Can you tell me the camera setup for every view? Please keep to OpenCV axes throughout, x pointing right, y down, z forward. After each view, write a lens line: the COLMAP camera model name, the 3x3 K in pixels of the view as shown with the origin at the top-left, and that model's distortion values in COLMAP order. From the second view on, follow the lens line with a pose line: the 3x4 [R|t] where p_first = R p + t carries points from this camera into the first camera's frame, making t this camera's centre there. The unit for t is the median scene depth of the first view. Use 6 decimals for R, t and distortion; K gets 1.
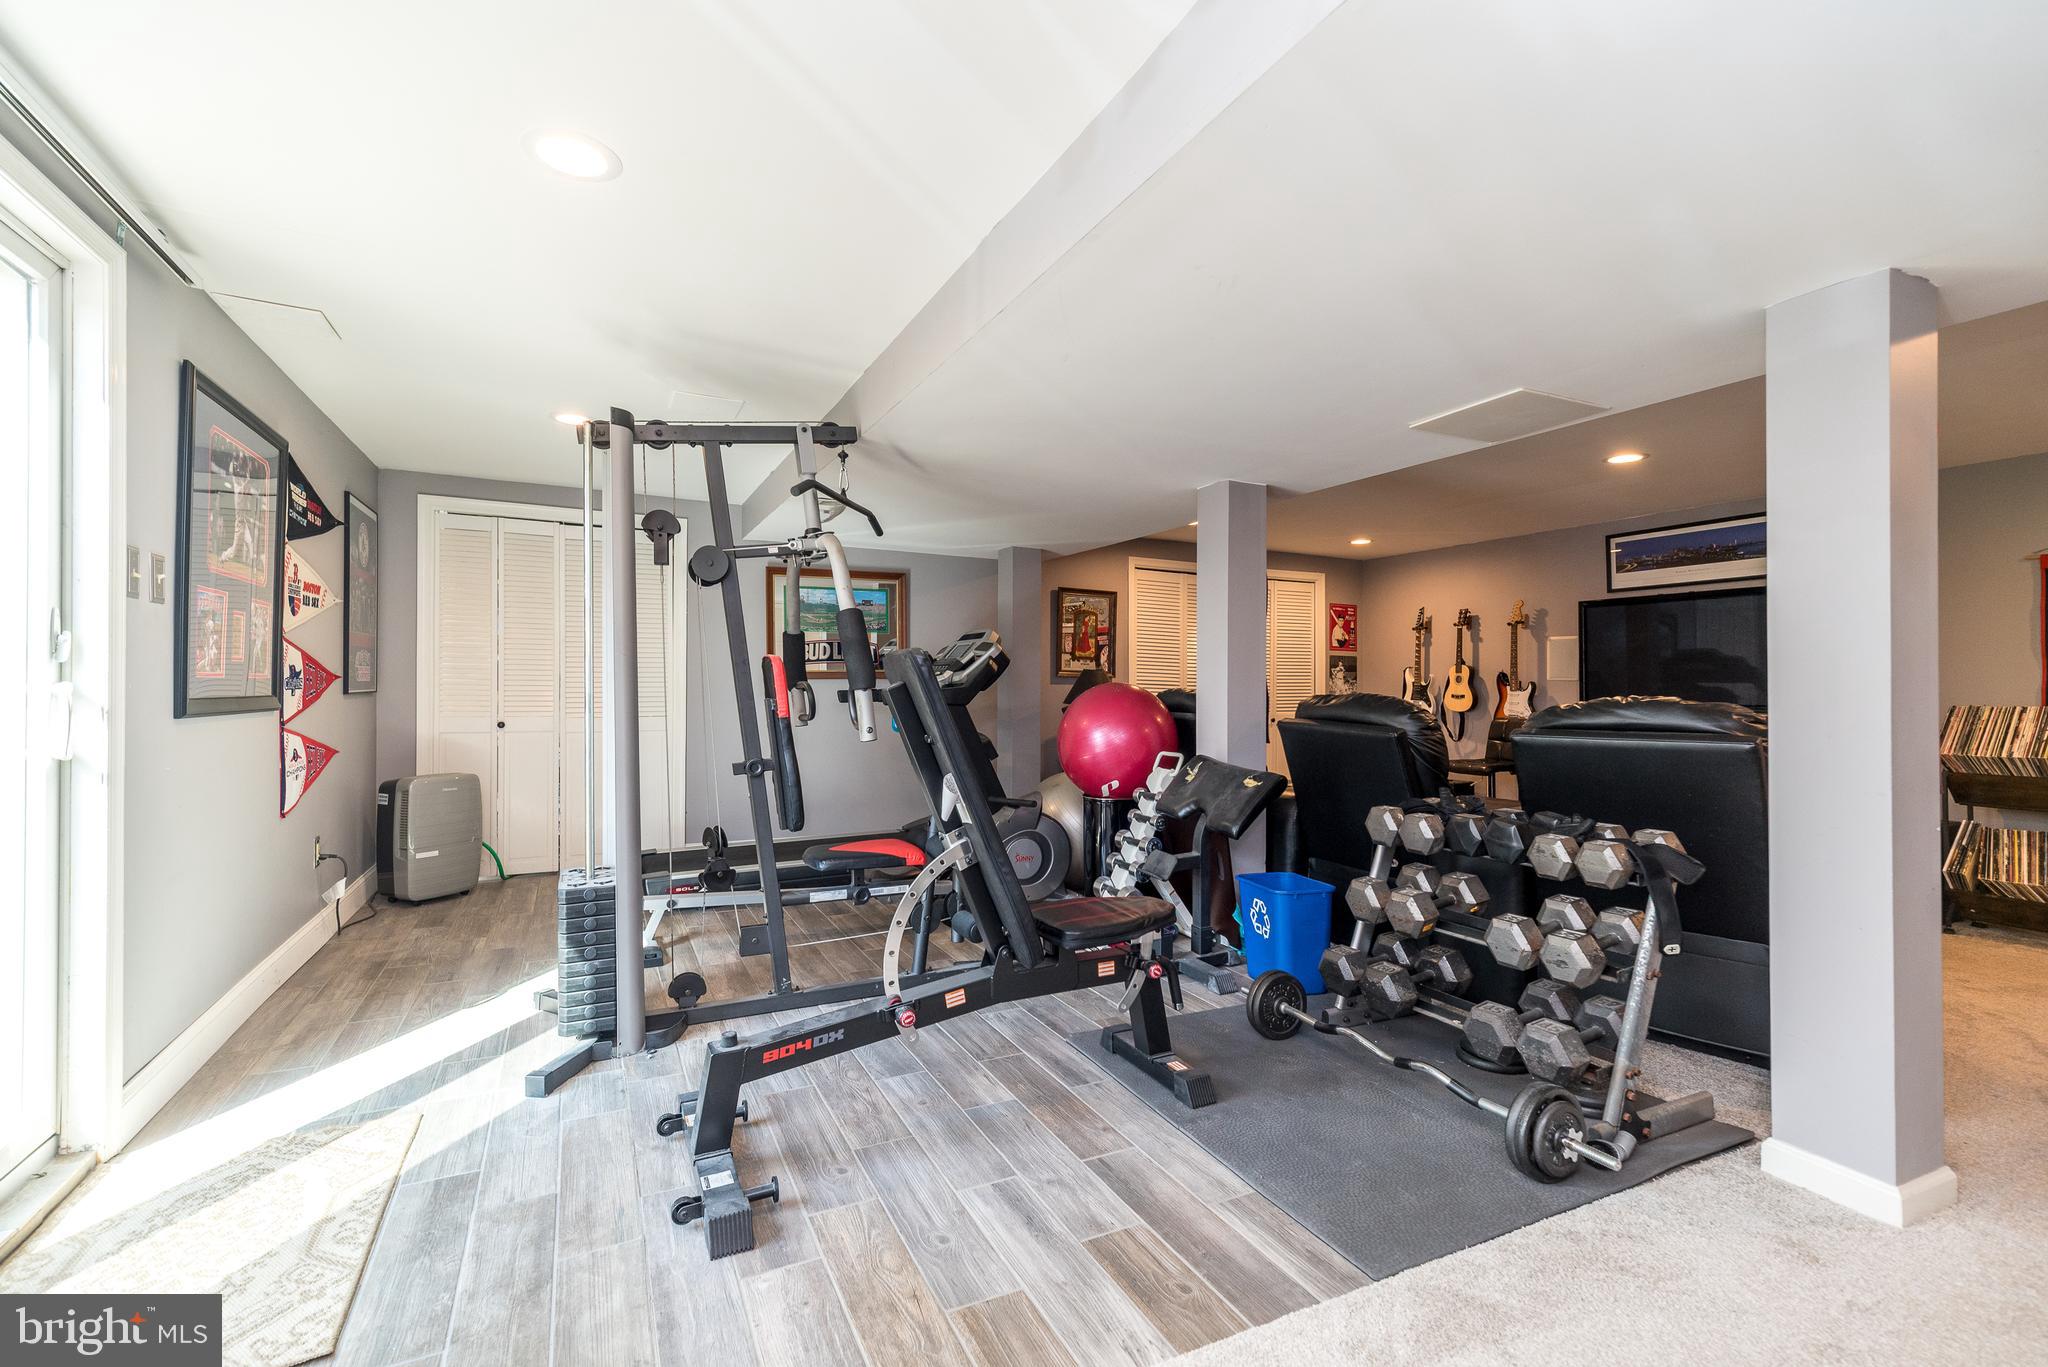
lens RADIAL K [[888.5, 0, 1019.1], [0, 888.5, 679.9], [0, 0, 1]] dist [0.001269, 0.001233]
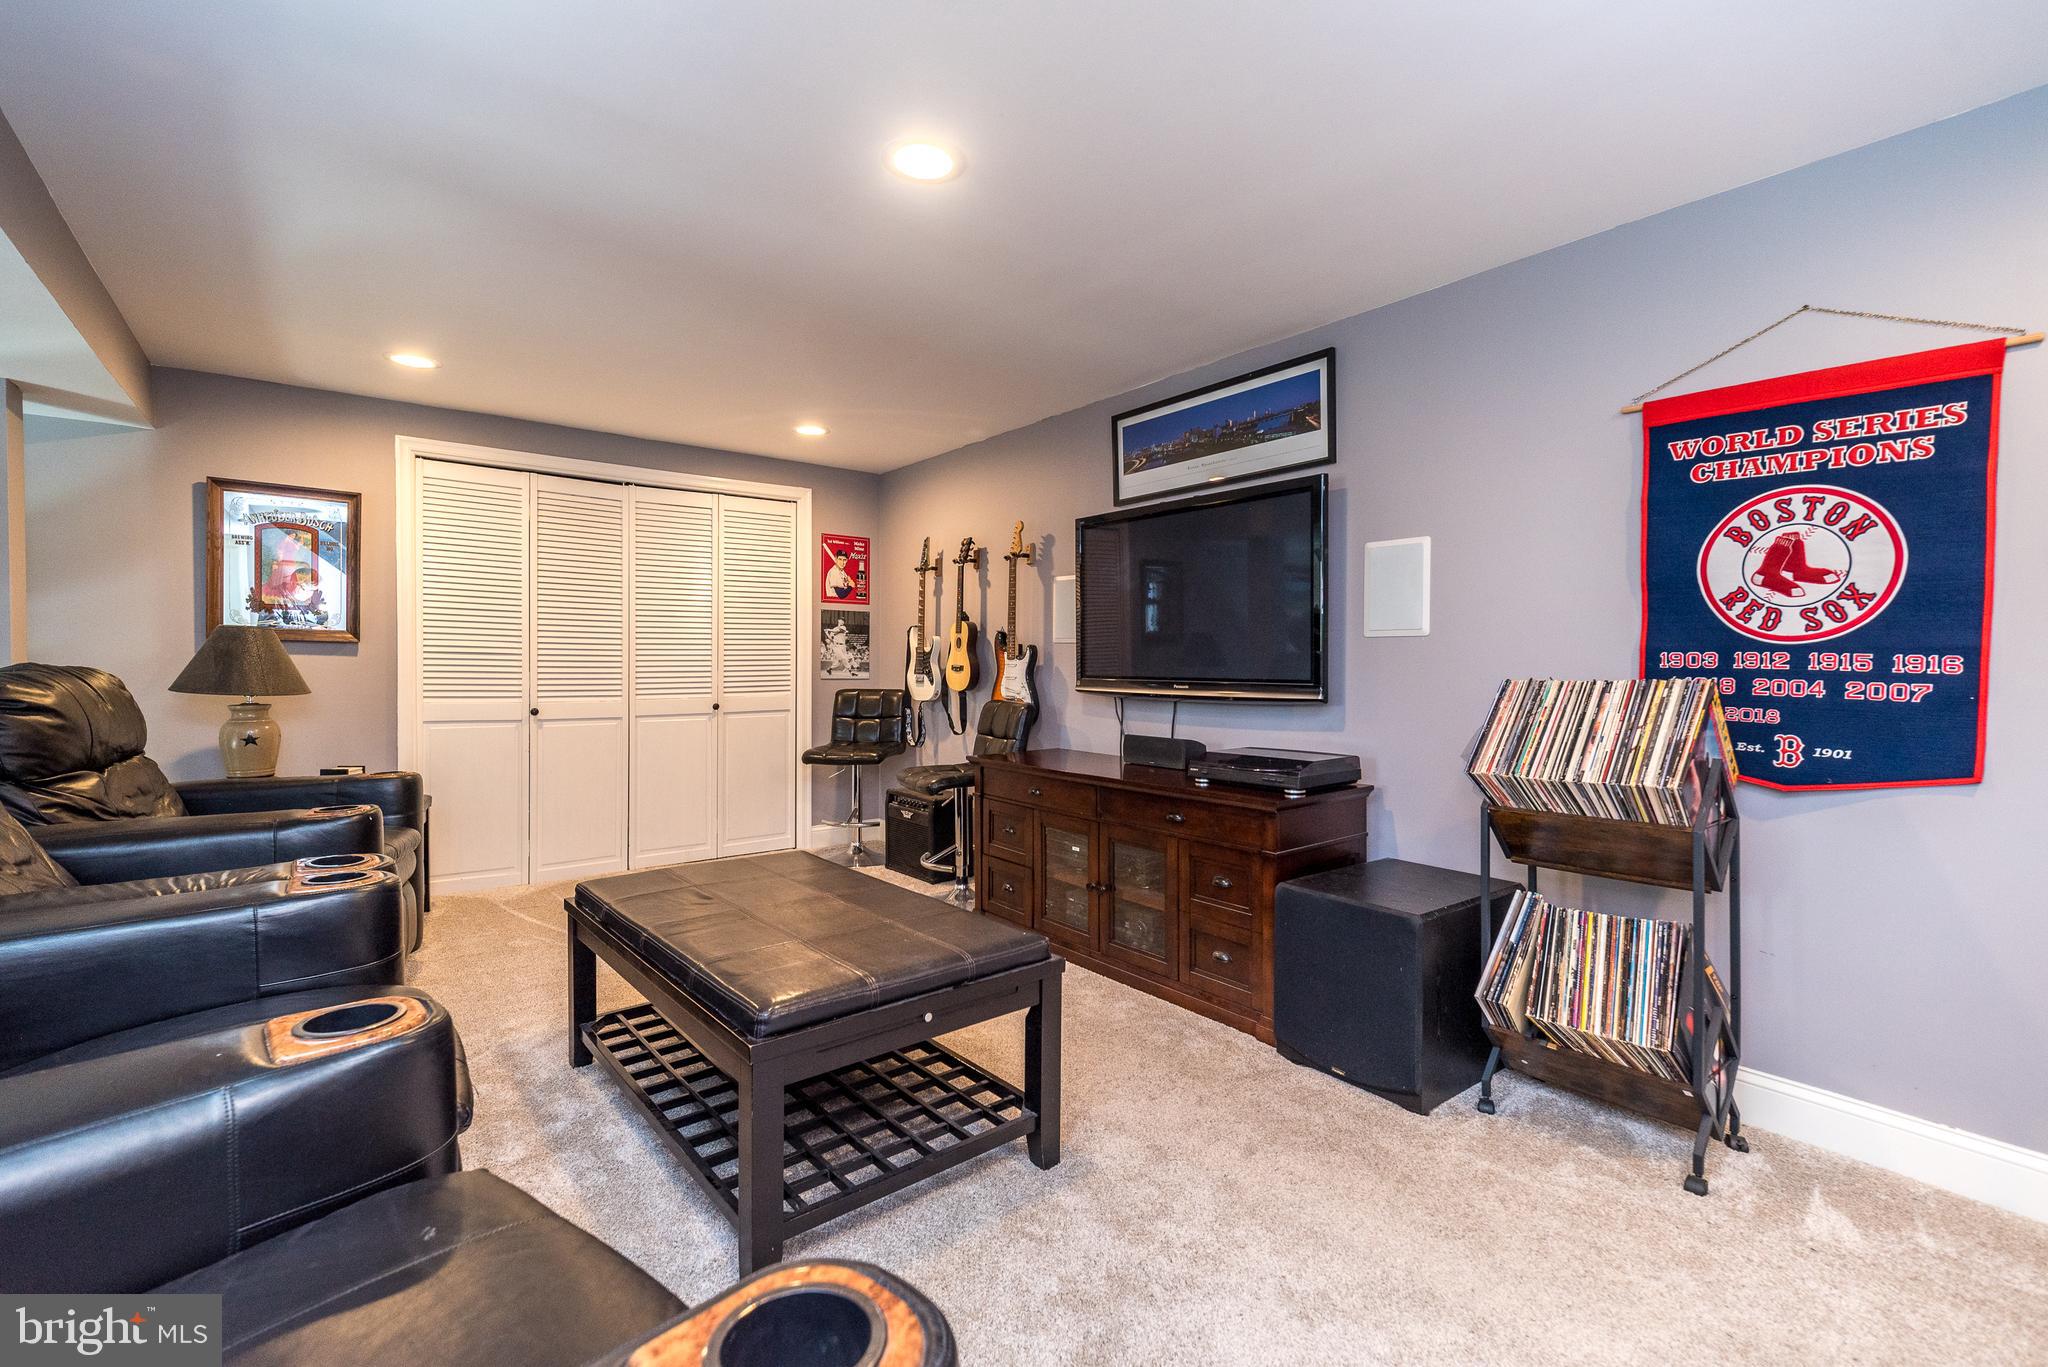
lens RADIAL K [[888.5, 0, 1032.3], [0, 888.5, 683.7], [0, 0, 1]] dist [0.001269, 0.001233]
pose [[0.975677, -0.013014, 0.218826, 0.429048], [0.005397, 0.999360, 0.035371, 0.007134], [-0.219146, -0.033330, 0.975123, 0.354627]]
